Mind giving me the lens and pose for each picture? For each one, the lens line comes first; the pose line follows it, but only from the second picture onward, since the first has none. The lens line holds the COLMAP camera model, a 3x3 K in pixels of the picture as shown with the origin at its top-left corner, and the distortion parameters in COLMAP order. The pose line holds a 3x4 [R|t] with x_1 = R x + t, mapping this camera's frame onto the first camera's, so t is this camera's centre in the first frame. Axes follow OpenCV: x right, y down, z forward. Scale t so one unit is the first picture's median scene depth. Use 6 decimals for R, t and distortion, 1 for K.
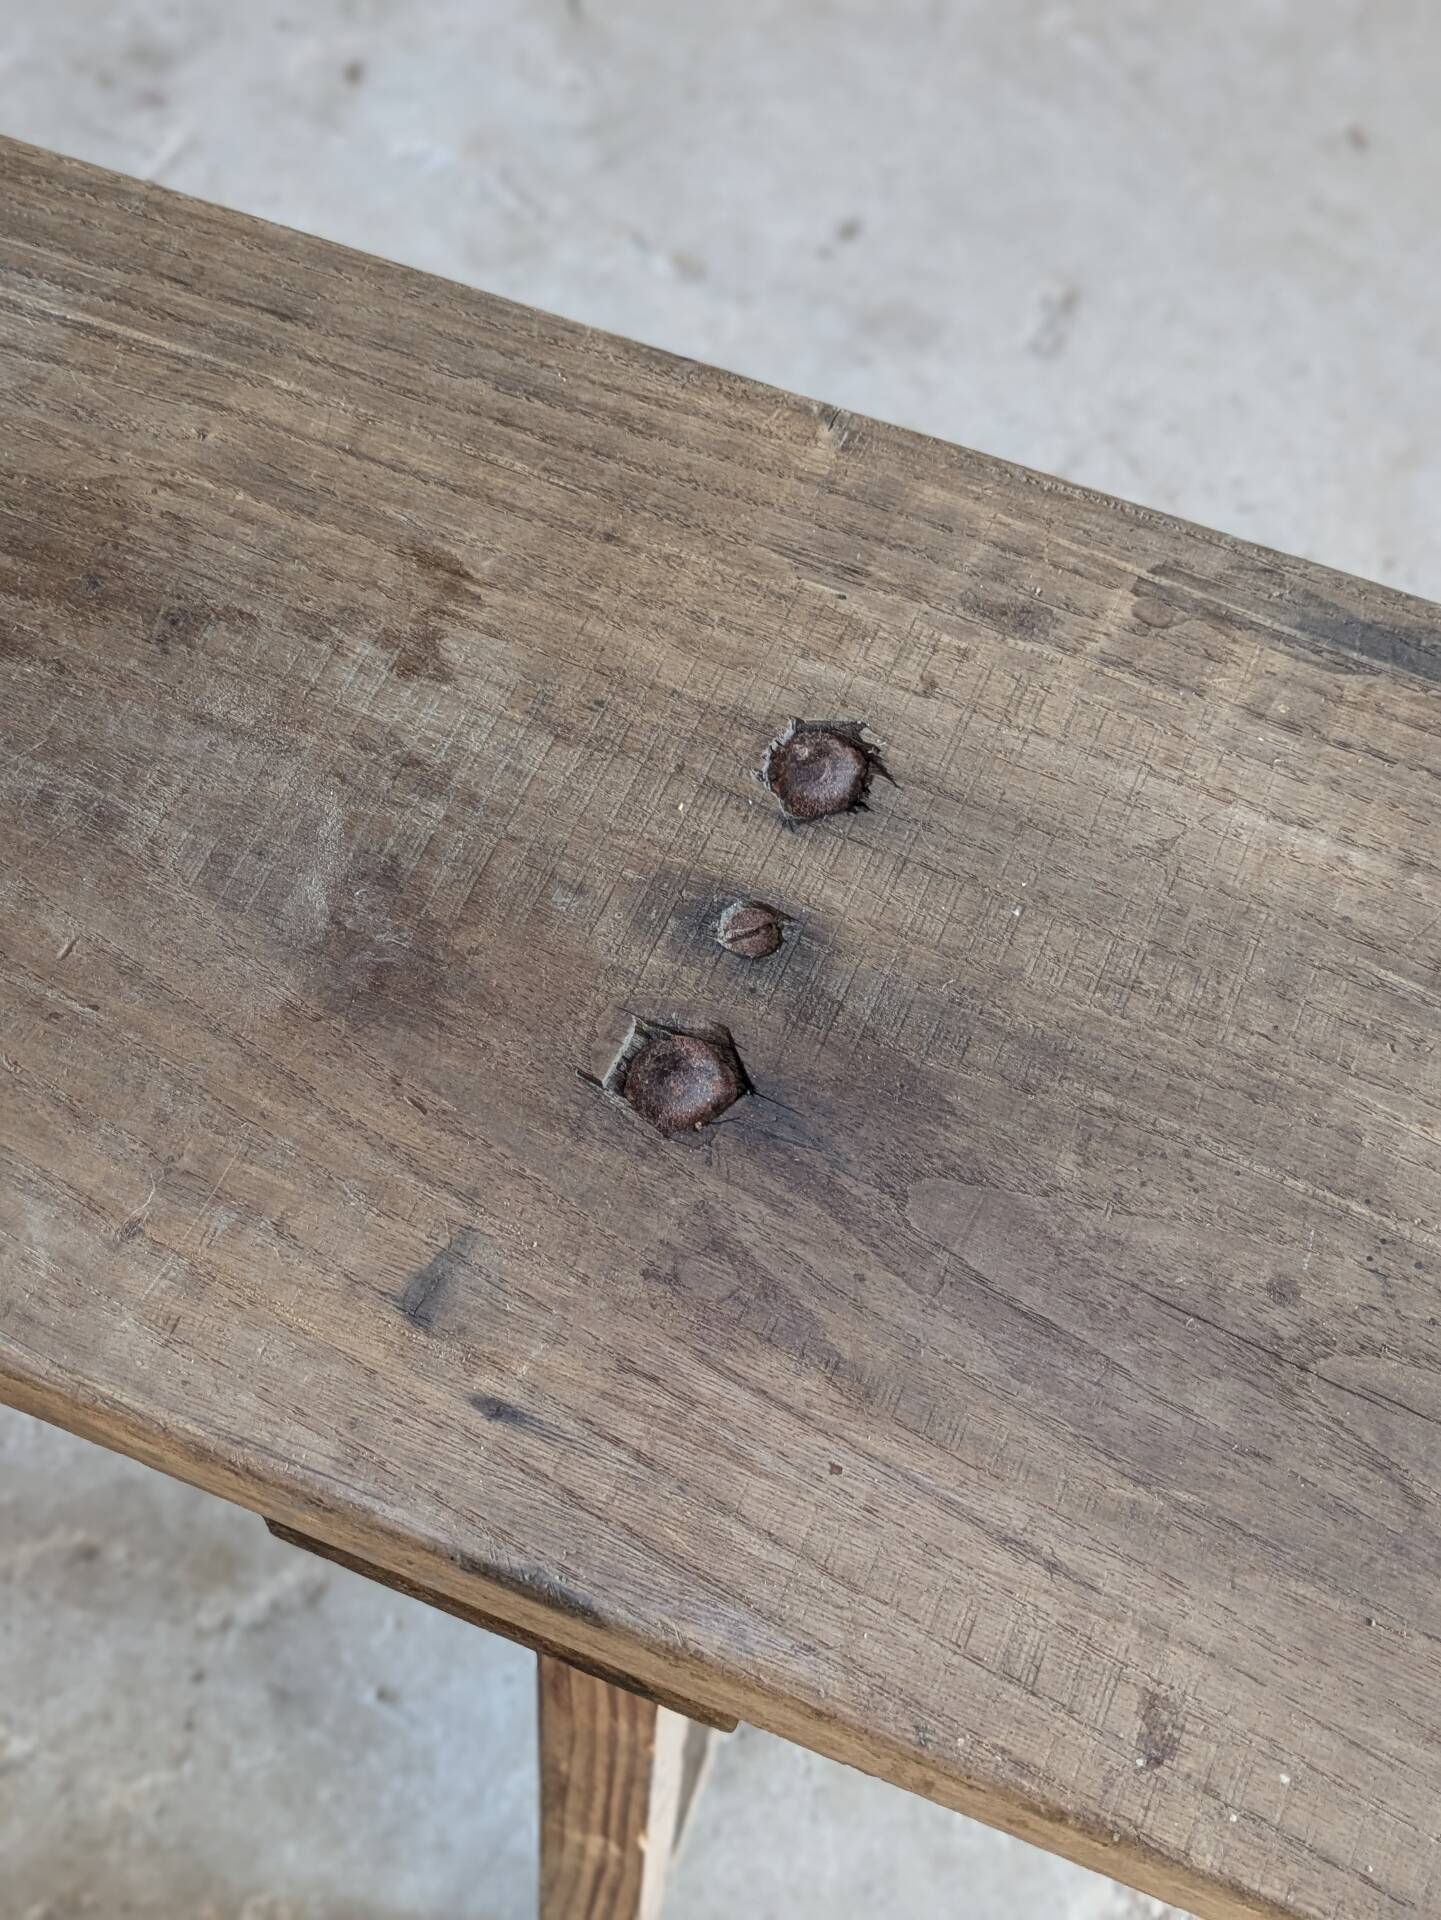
lens RADIAL K [[2490.9, 0, 752.5], [0, 2490.9, 944.2], [0, 0, 1]] dist [0.046438, 0.000000]
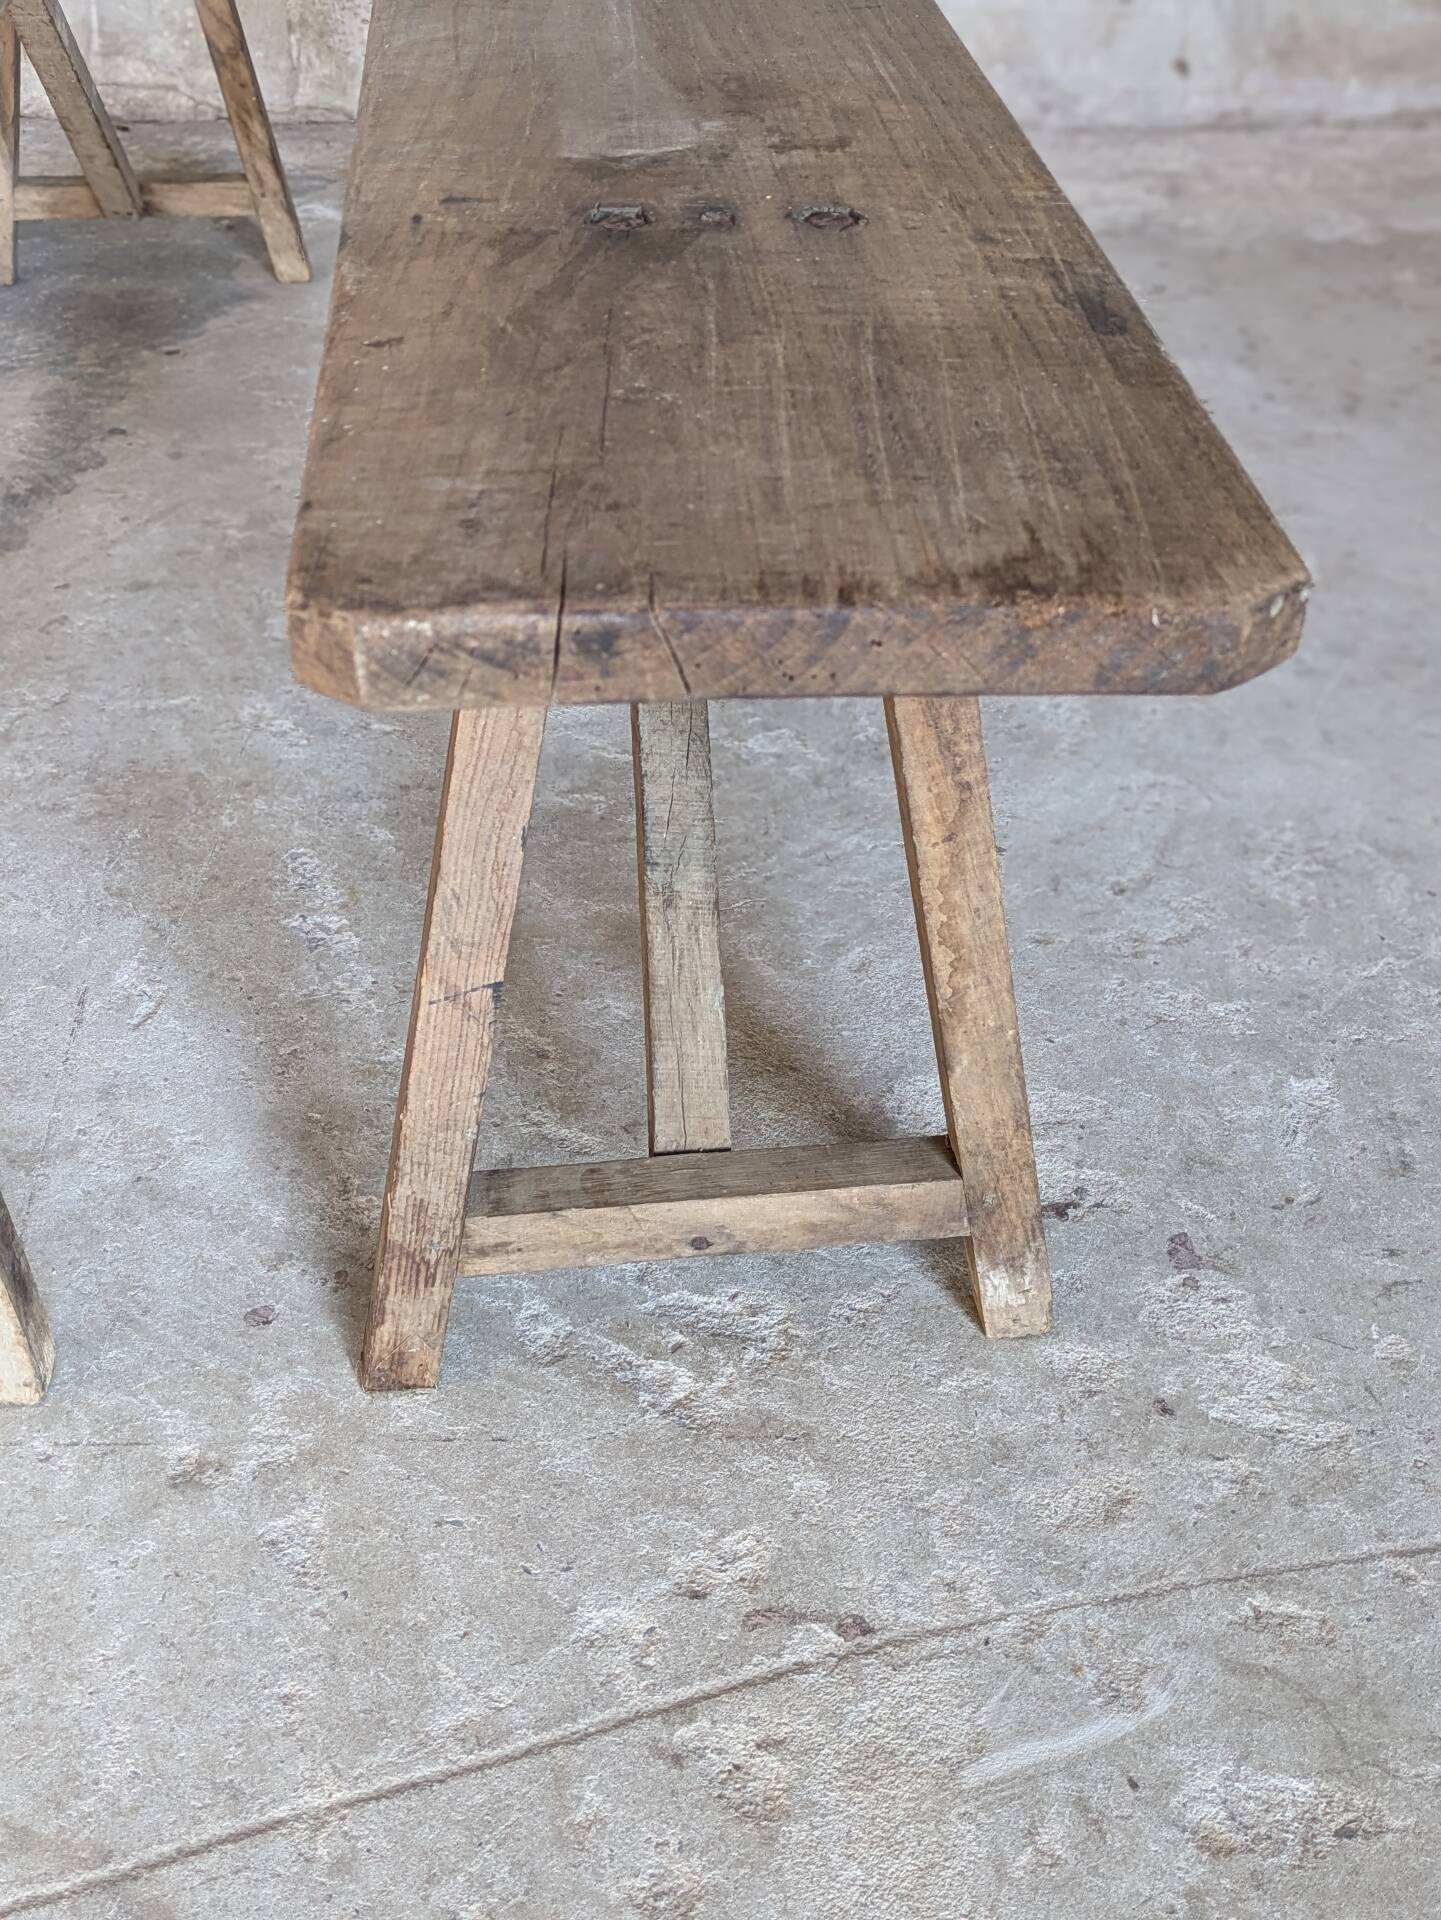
lens RADIAL K [[2490.9, 0, 692.6], [0, 2490.9, 877.1], [0, 0, 1]] dist [0.046438, 0.000000]
pose [[0.441325, 0.458663, -0.771272, 1.594318], [-0.786423, 0.611634, -0.086266, 0.452159], [0.432169, 0.644618, 0.630633, 0.153552]]
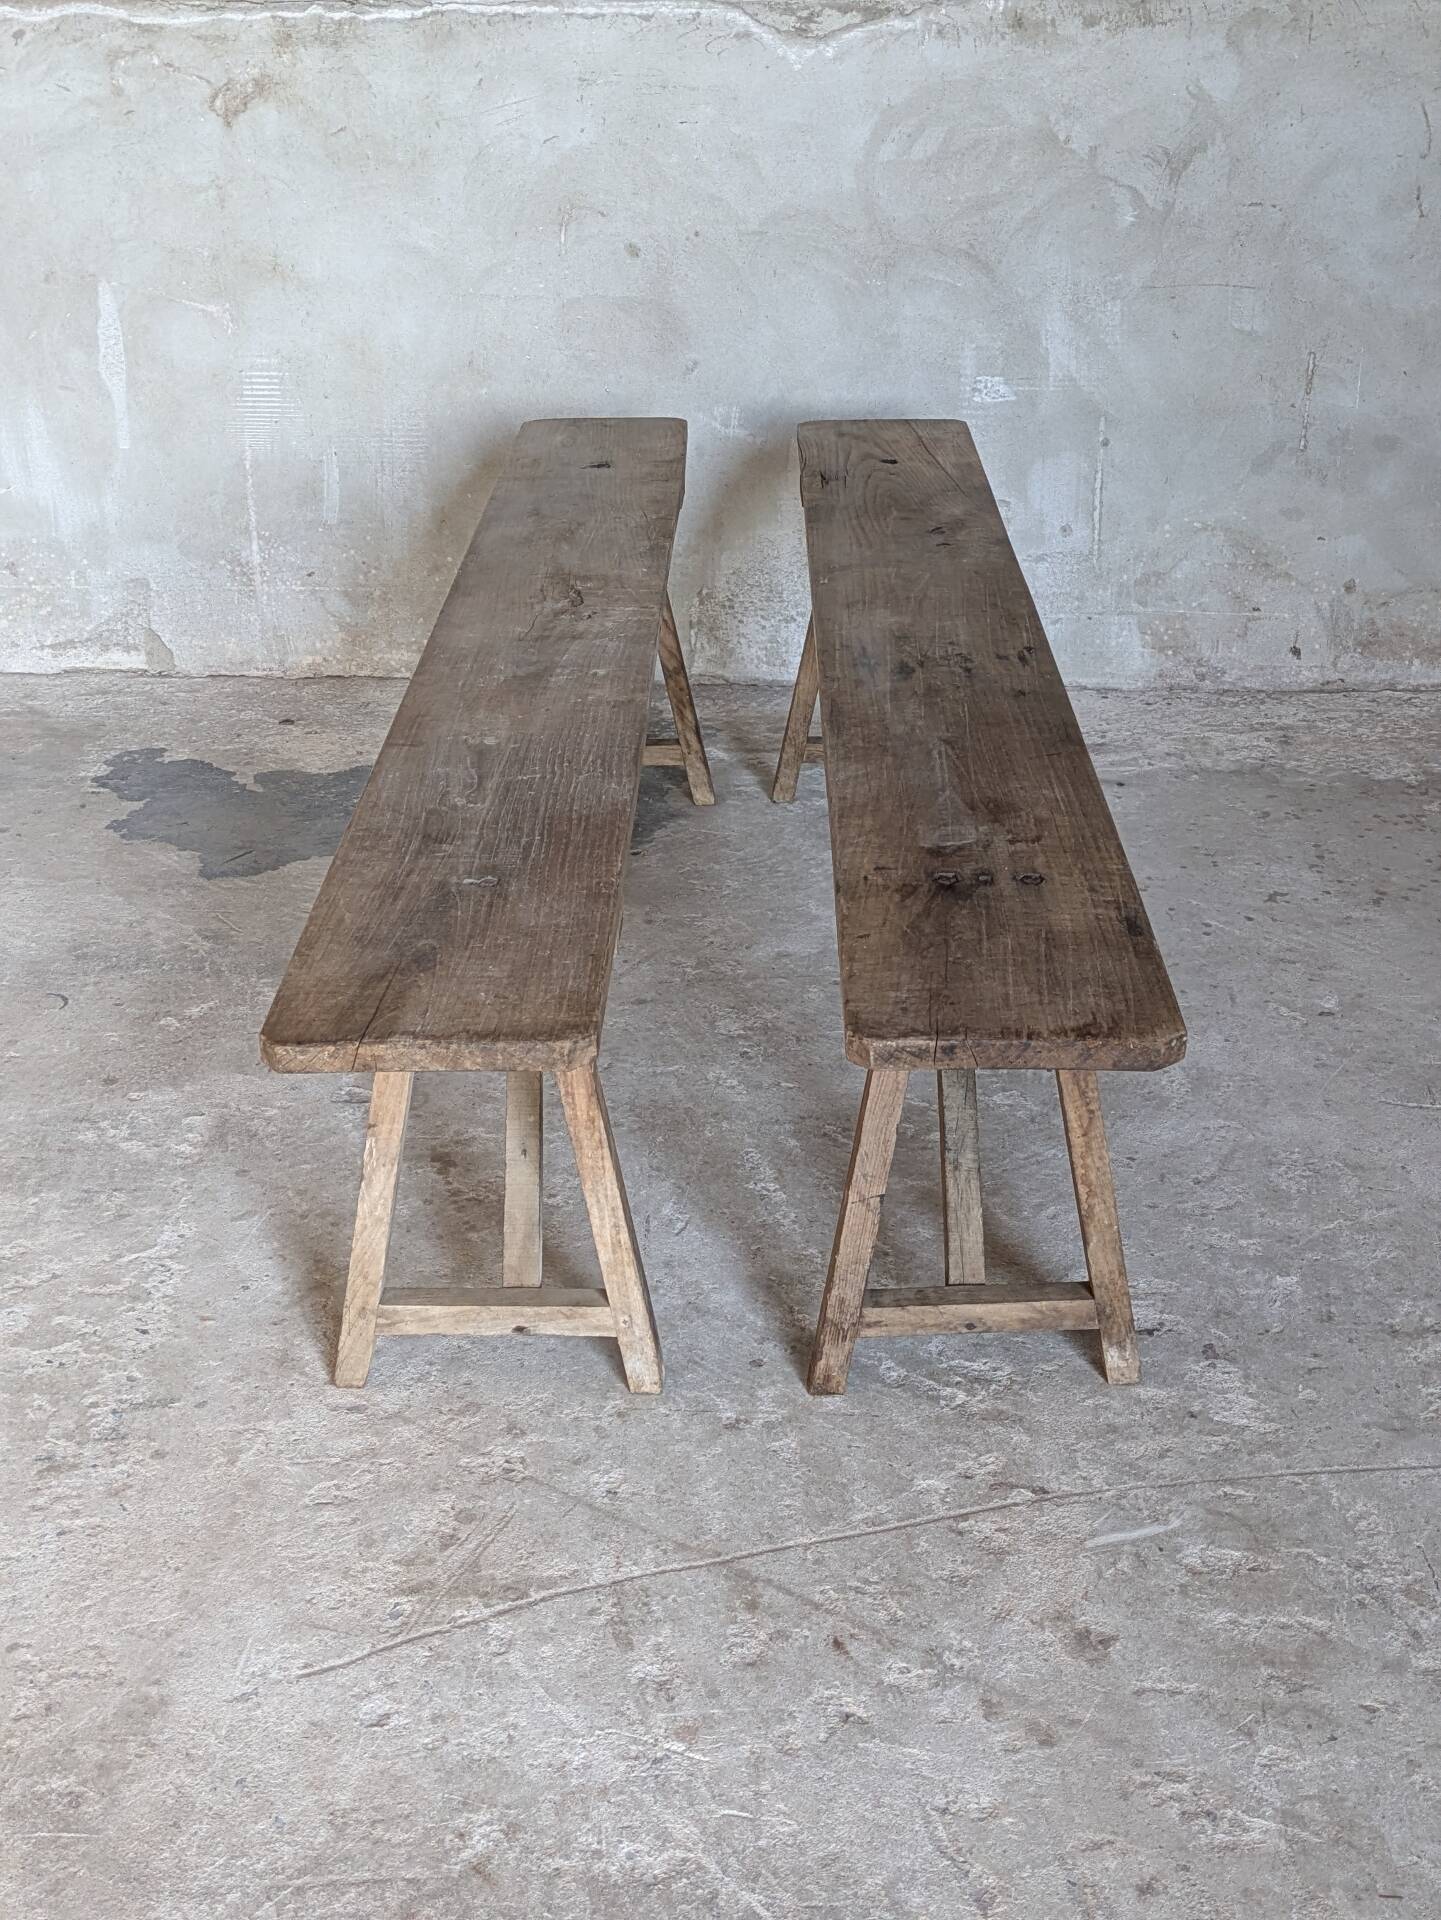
lens RADIAL K [[2490.9, 0, 723.7], [0, 2490.9, 904.5], [0, 0, 1]] dist [0.046438, 0.000000]
pose [[0.364878, 0.351493, -0.862158, 3.707515], [-0.806646, 0.581777, -0.104200, 0.867789], [0.464959, 0.733477, 0.495808, -1.418175]]
